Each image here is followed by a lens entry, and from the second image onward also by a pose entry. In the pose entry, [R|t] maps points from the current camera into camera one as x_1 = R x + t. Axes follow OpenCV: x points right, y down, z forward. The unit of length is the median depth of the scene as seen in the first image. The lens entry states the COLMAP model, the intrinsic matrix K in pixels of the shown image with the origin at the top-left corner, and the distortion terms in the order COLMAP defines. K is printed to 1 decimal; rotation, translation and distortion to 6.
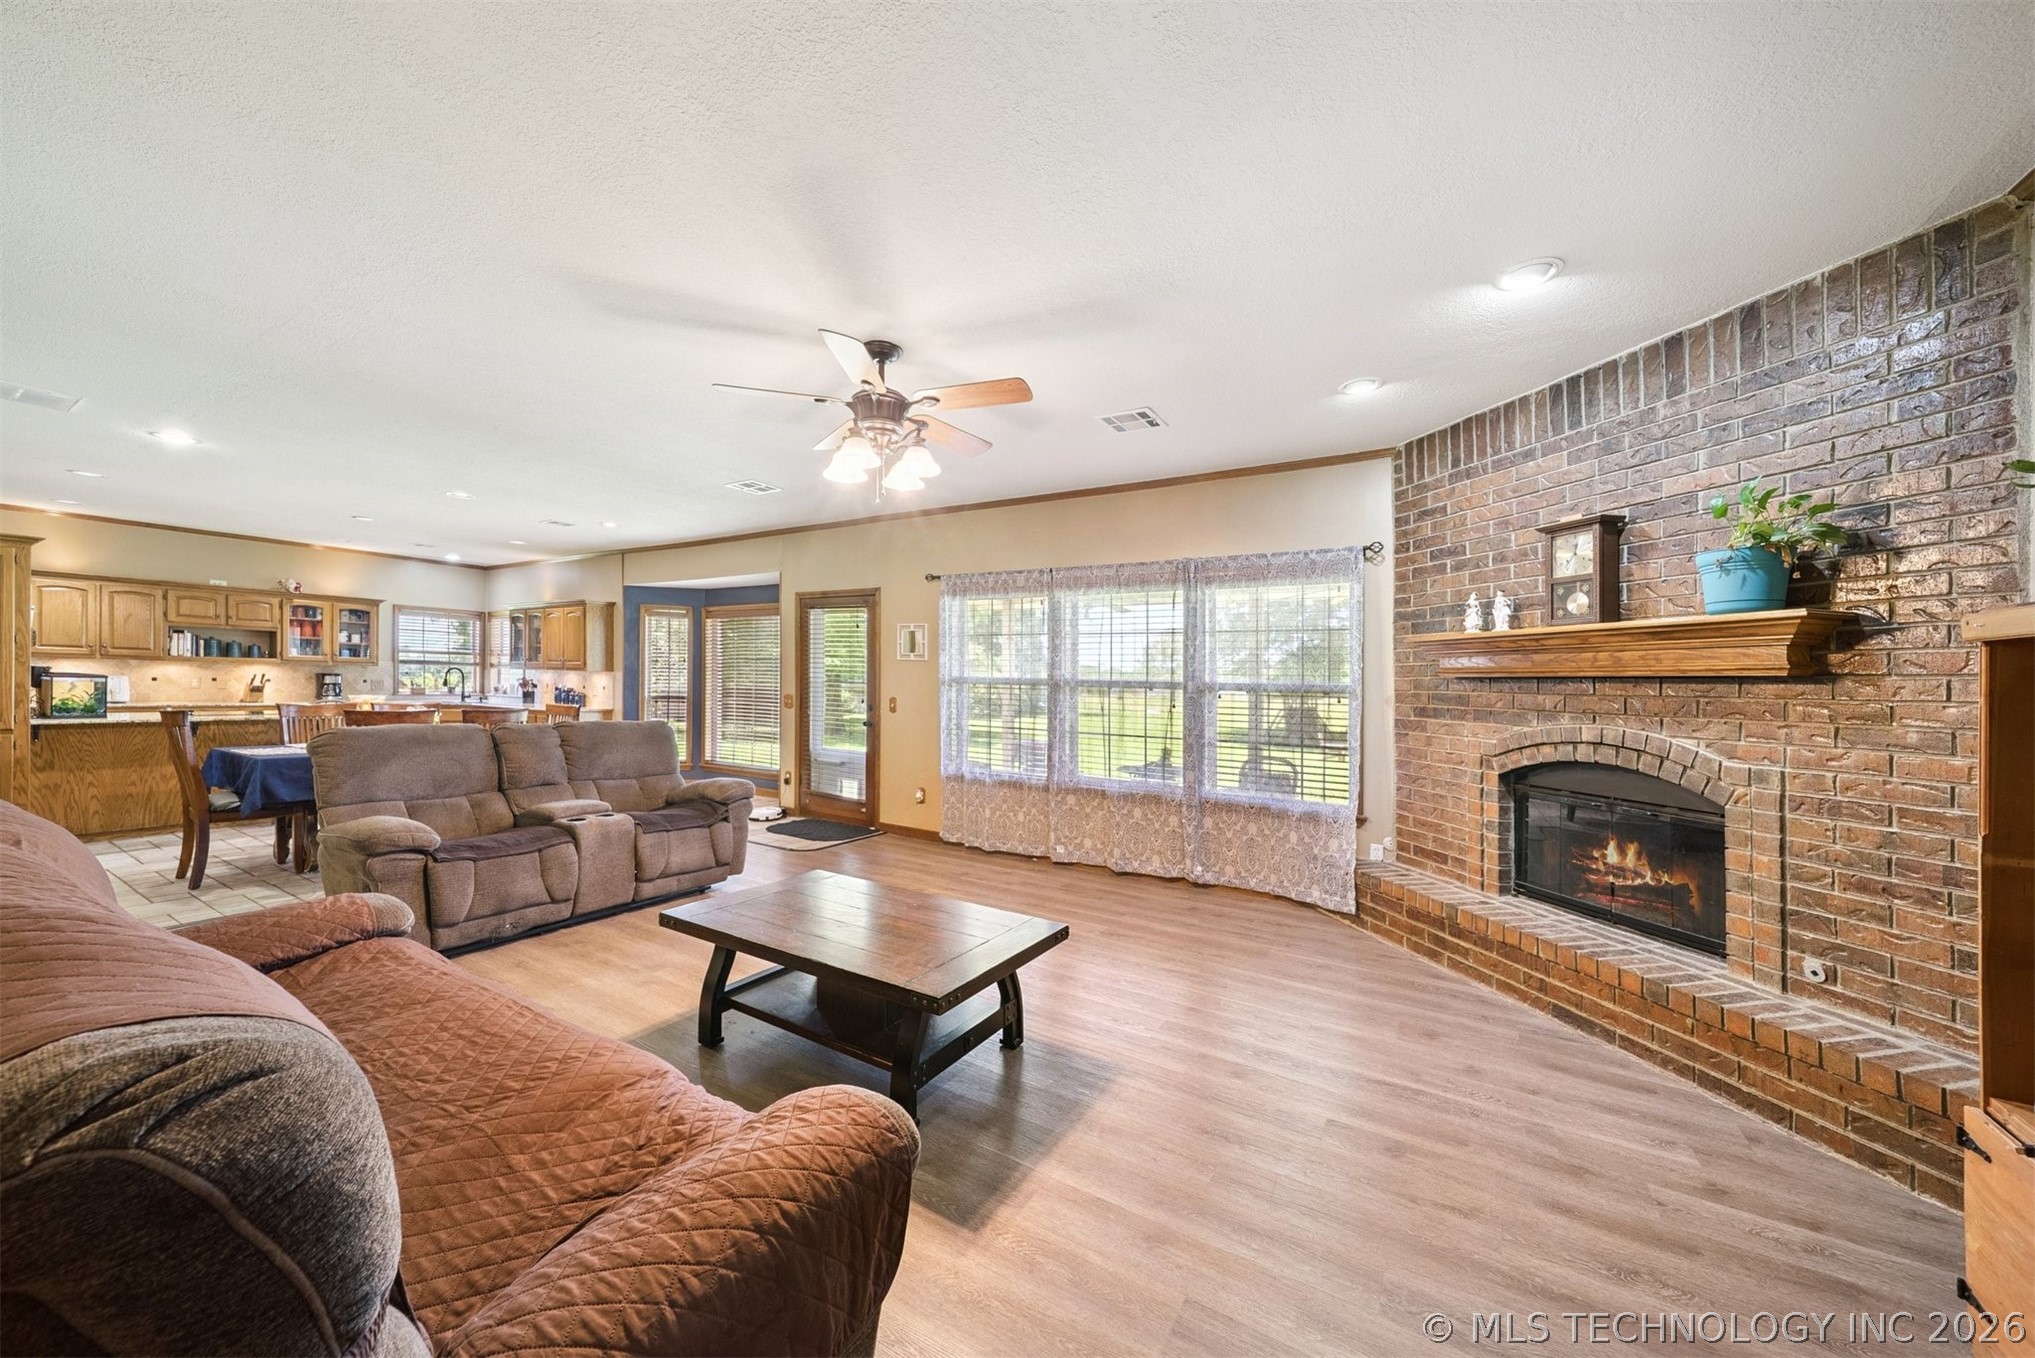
lens RADIAL K [[742.2, 0, 1031.1], [0, 742.2, 692.5], [0, 0, 1]] dist [0.003590, -0.001170]
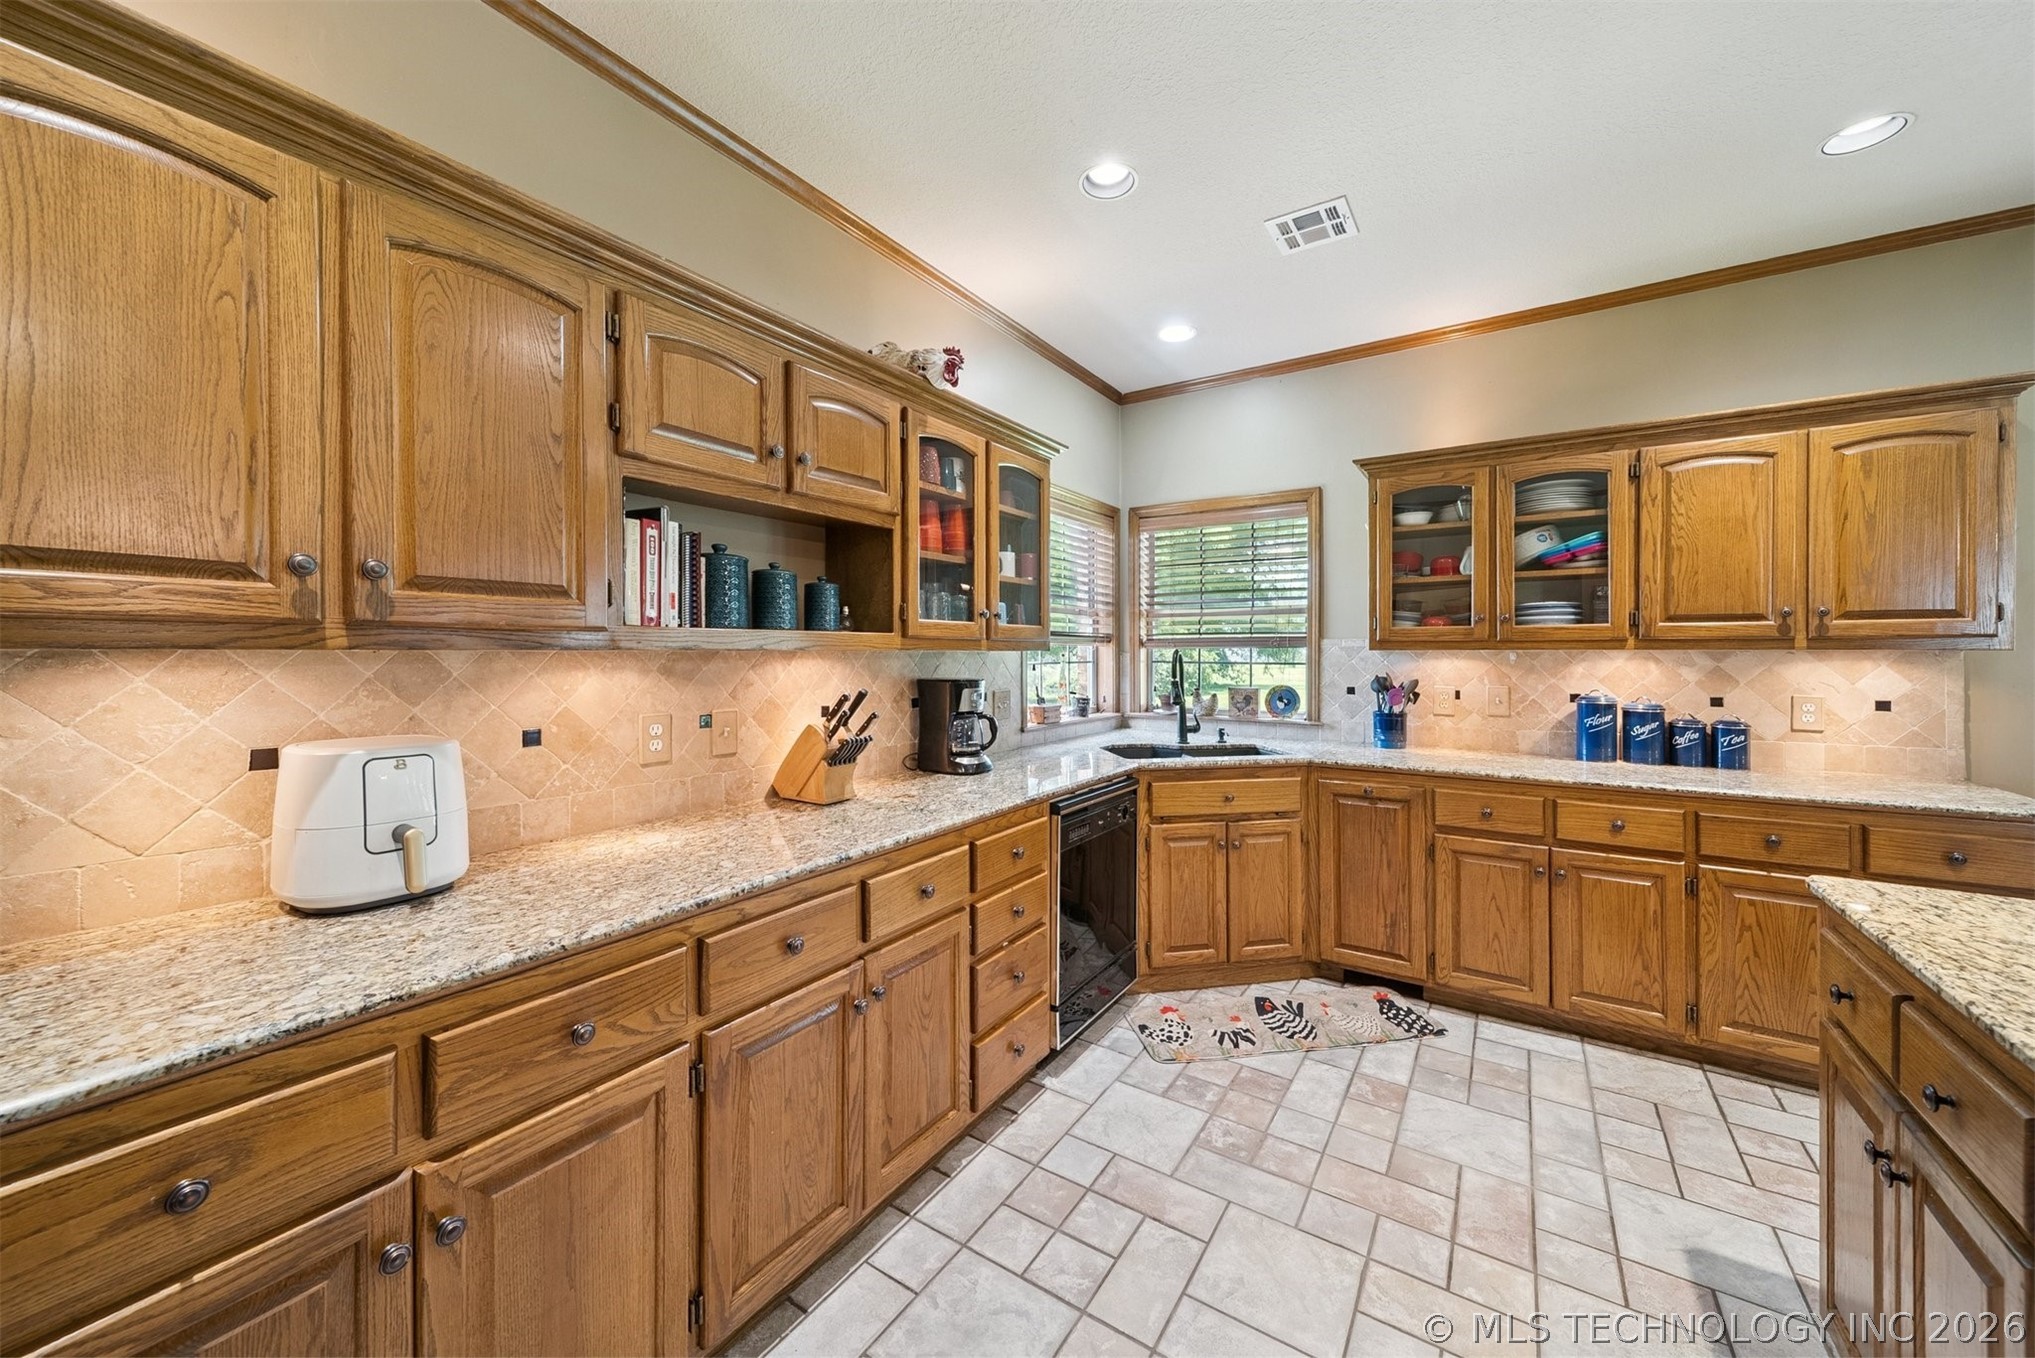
lens RADIAL K [[742.2, 0, 1018.6], [0, 742.2, 654.0], [0, 0, 1]] dist [0.003590, -0.001170]
pose [[0.998985, -0.024770, -0.037628, -1.143509], [0.024442, 0.999659, -0.009154, -0.040968], [0.037842, 0.008225, 0.999250, 0.878948]]
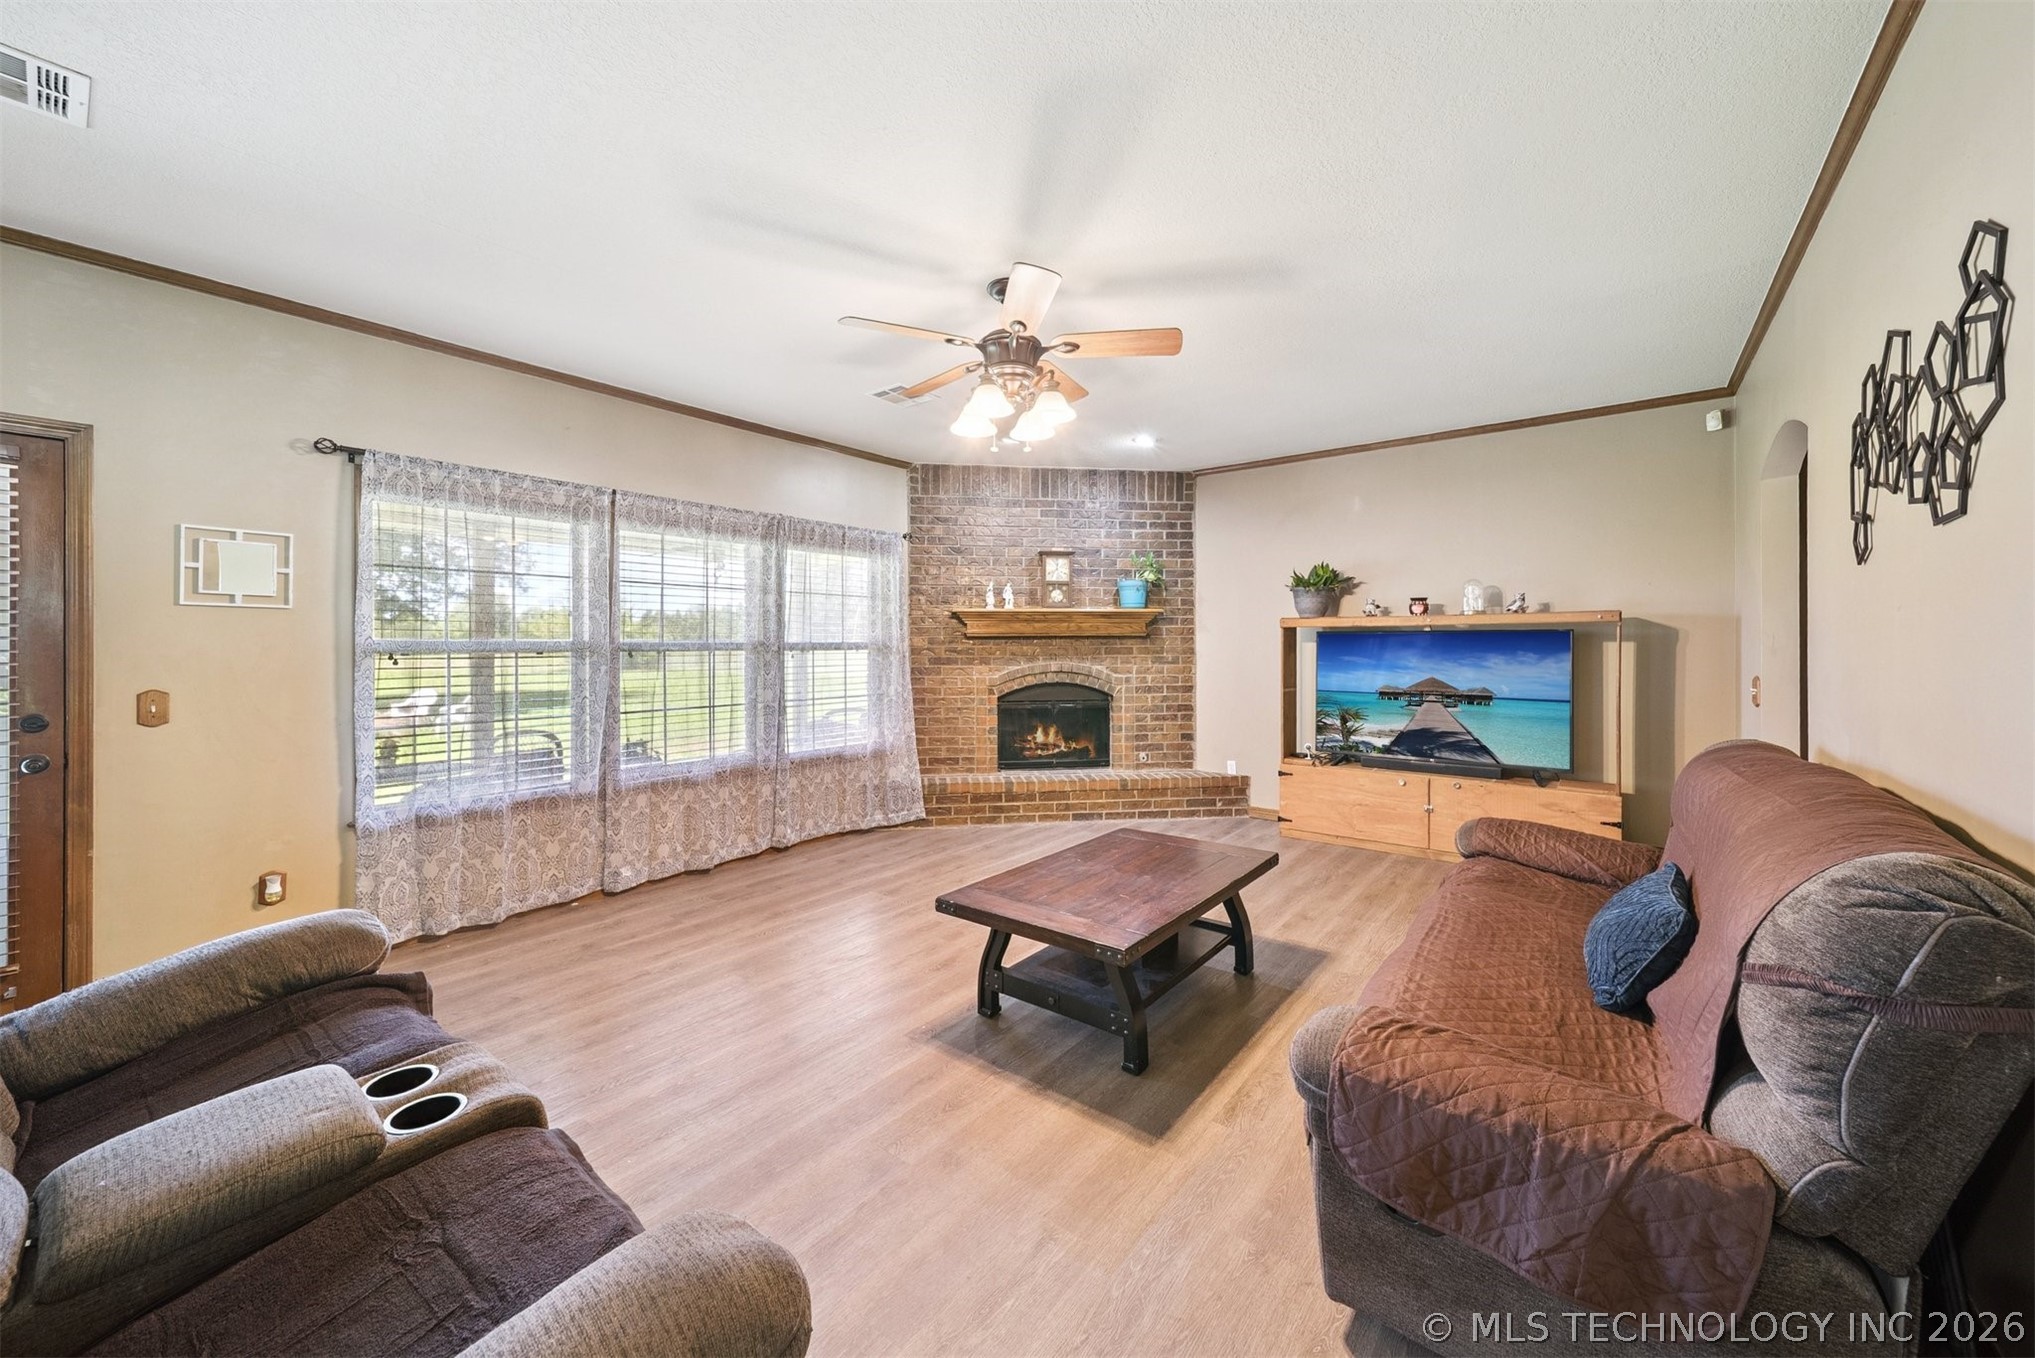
lens RADIAL K [[742.2, 0, 1050.1], [0, 742.2, 644.0], [0, 0, 1]] dist [0.003590, -0.001170]
pose [[0.098133, -0.020634, 0.994959, -0.532342], [0.018874, 0.999644, 0.018870, -0.017818], [-0.994994, 0.016927, 0.098488, 0.411338]]
